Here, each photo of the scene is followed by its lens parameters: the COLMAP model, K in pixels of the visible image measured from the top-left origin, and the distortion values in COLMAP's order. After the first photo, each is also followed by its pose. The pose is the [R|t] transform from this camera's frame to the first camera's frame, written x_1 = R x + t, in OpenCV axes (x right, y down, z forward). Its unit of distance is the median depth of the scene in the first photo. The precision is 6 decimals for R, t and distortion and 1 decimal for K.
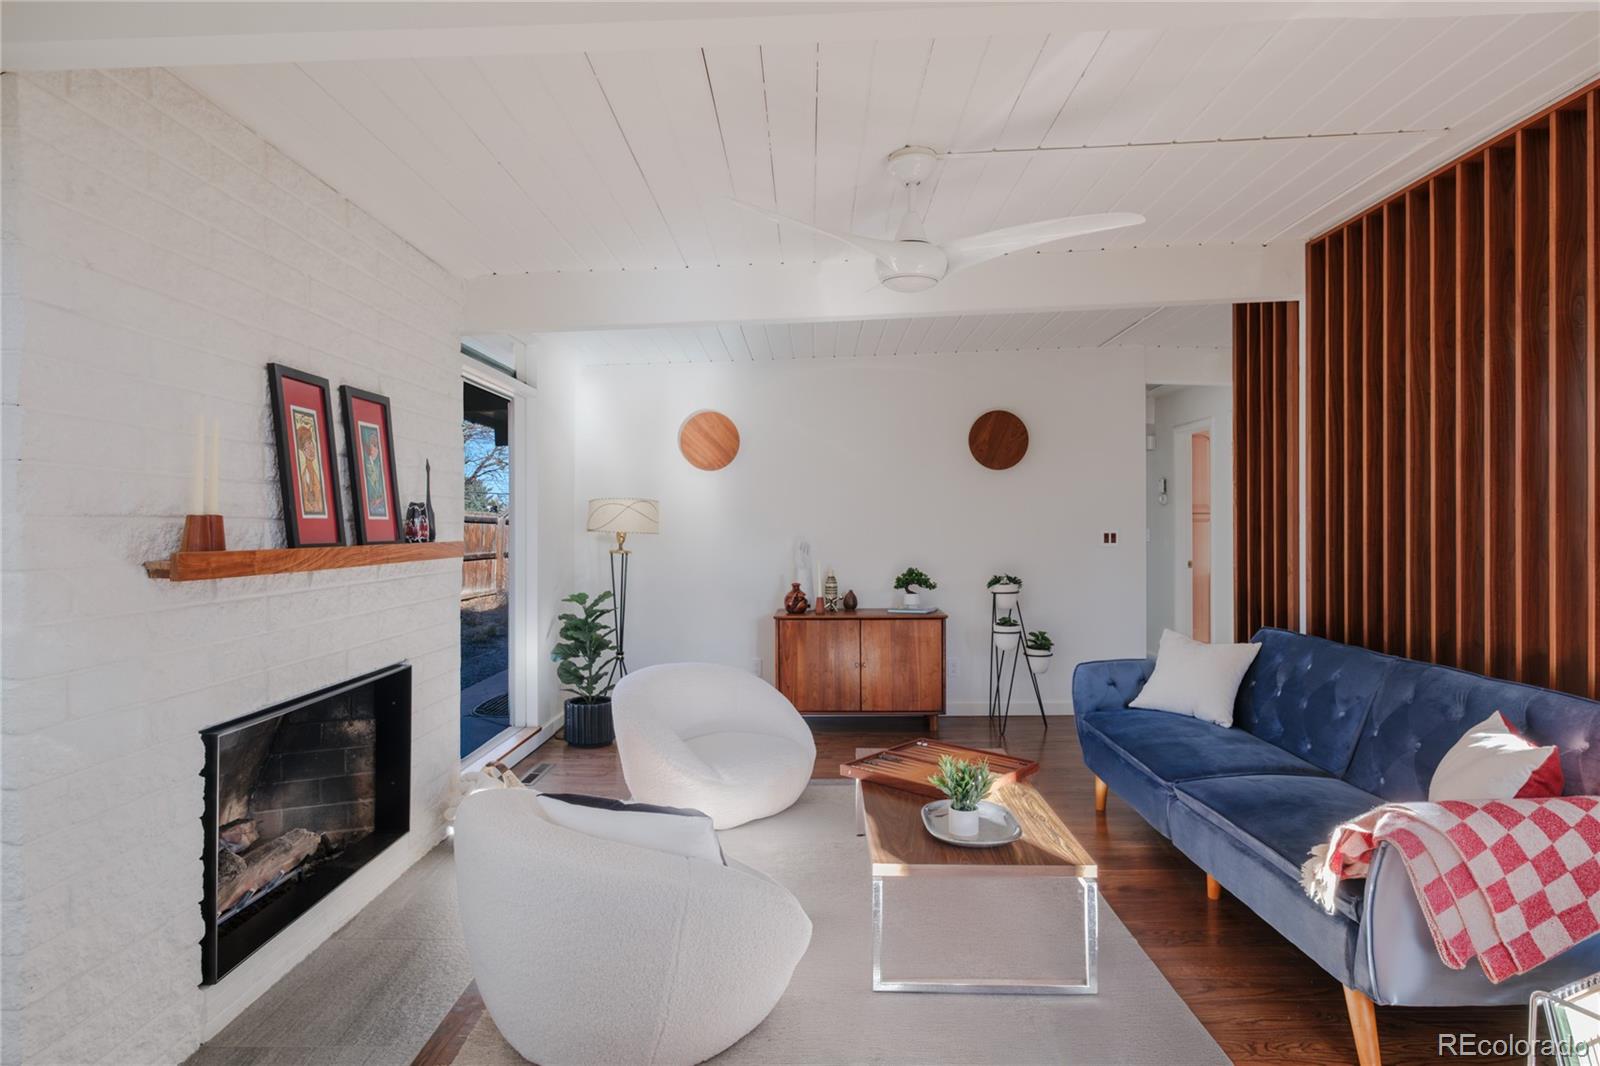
lens RADIAL K [[807.2, 0, 758.1], [0, 807.2, 528.7], [0, 0, 1]] dist [-0.000692, -0.000200]
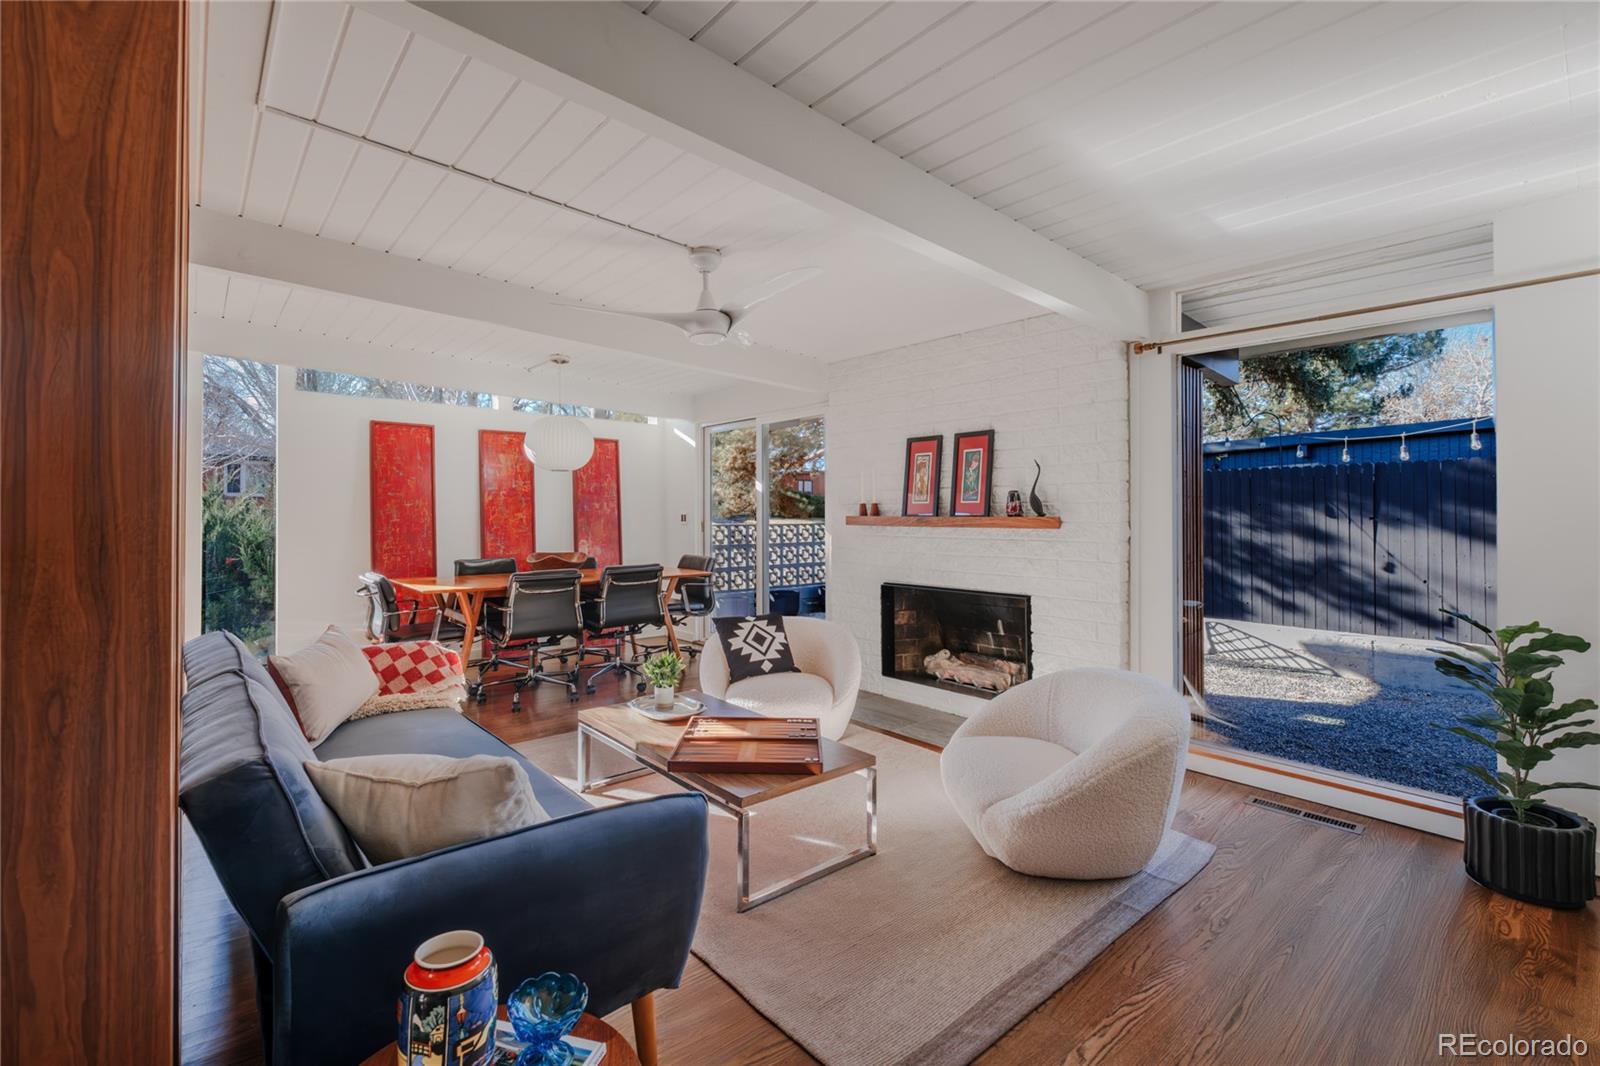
lens RADIAL K [[690.3, 0, 802.3], [0, 690.3, 512.4], [0, 0, 1]] dist [0.000184, 0.000000]
pose [[-0.706469, 0.002009, -0.707741, 1.007968], [-0.000600, 0.999994, 0.003437, 0.004798], [0.707744, 0.002853, -0.706463, 2.119925]]
